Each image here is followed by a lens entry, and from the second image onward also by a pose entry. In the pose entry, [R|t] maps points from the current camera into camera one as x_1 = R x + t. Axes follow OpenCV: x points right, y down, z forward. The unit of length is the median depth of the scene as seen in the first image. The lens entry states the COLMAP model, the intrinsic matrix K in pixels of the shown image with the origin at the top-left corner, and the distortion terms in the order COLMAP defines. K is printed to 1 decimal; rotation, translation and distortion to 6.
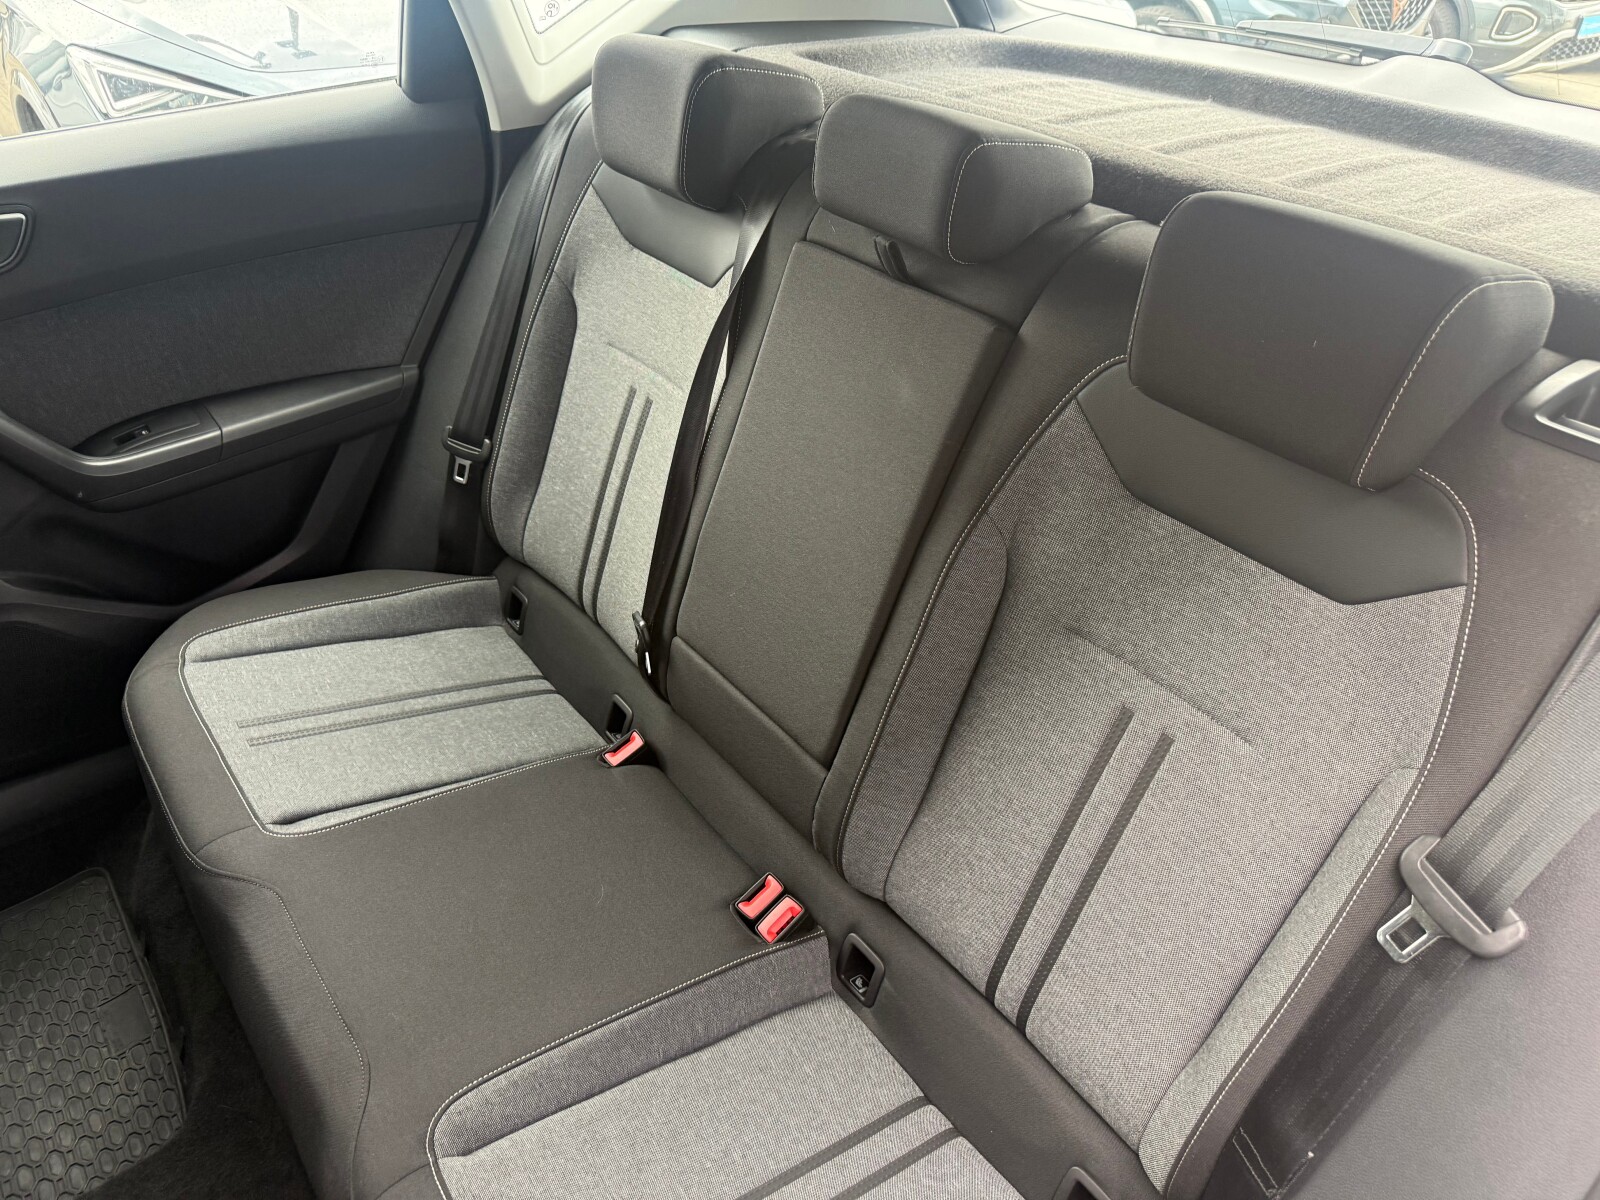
lens RADIAL K [[1102.0, 0, 798.4], [0, 1102.0, 603.2], [0, 0, 1]] dist [0.132020, -0.215356]
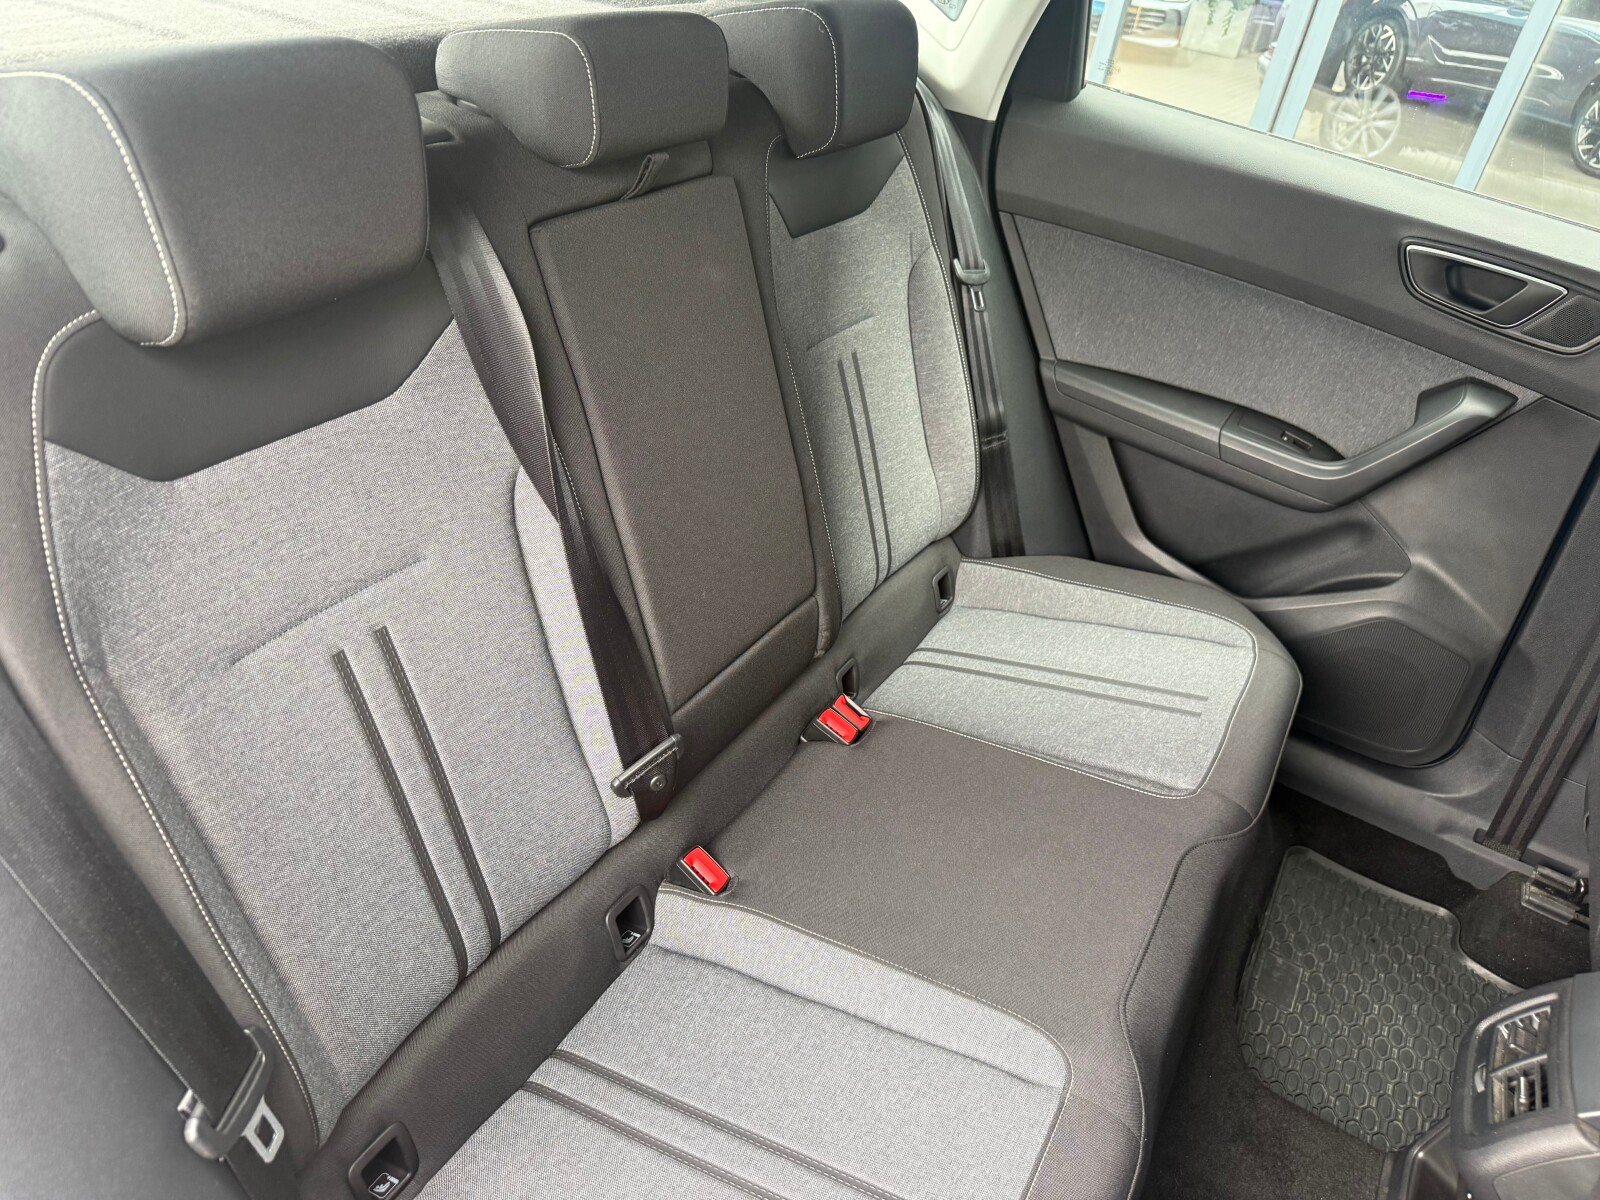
lens RADIAL K [[1126.1, 0, 814.3], [0, 1126.1, 598.8], [0, 0, 1]] dist [0.097645, -0.150605]
pose [[-0.396005, -0.560514, 0.727326, -0.642648], [0.418005, 0.595212, 0.686290, -0.510369], [-0.817589, 0.575801, -0.001409, 0.803219]]
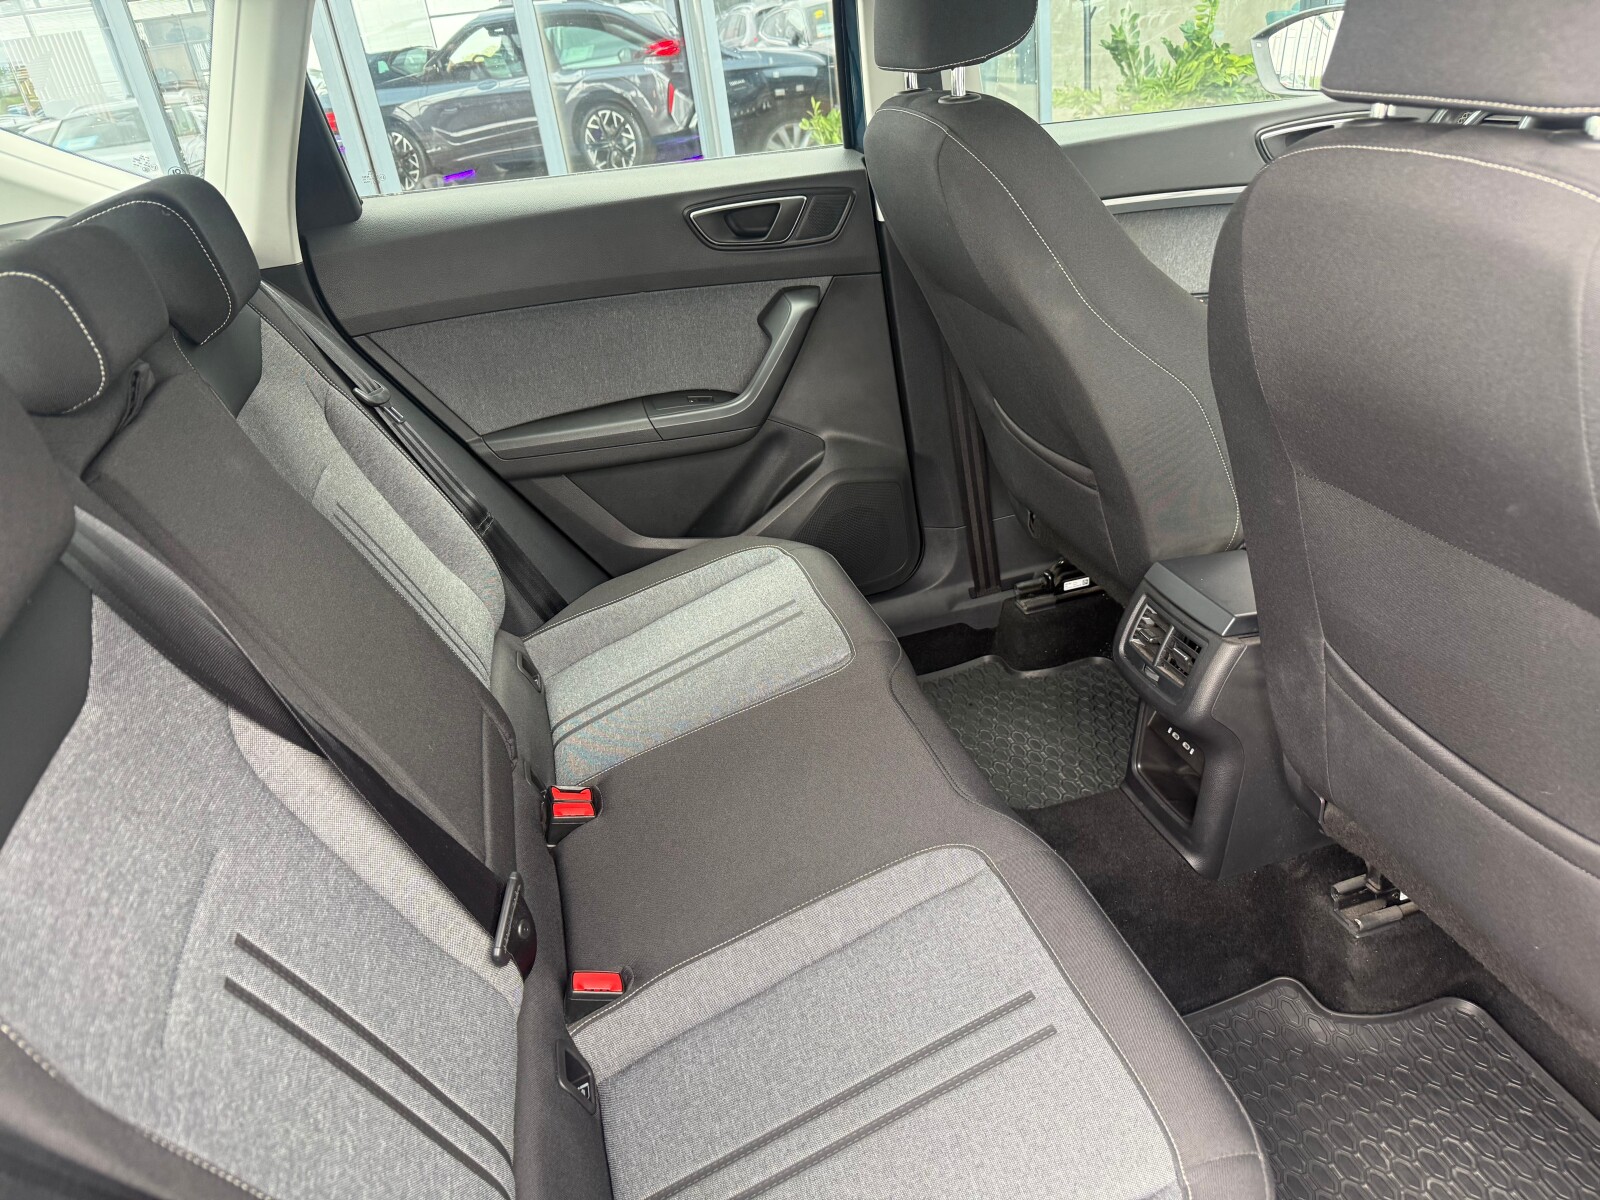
lens RADIAL K [[1124.5, 0, 801.9], [0, 1124.5, 593.5], [0, 0, 1]] dist [0.131033, -0.274025]
pose [[-0.931252, -0.062693, 0.358941, -0.525781], [0.296684, 0.441429, 0.846829, -0.612057], [-0.211537, 0.895103, -0.392482, 1.017236]]
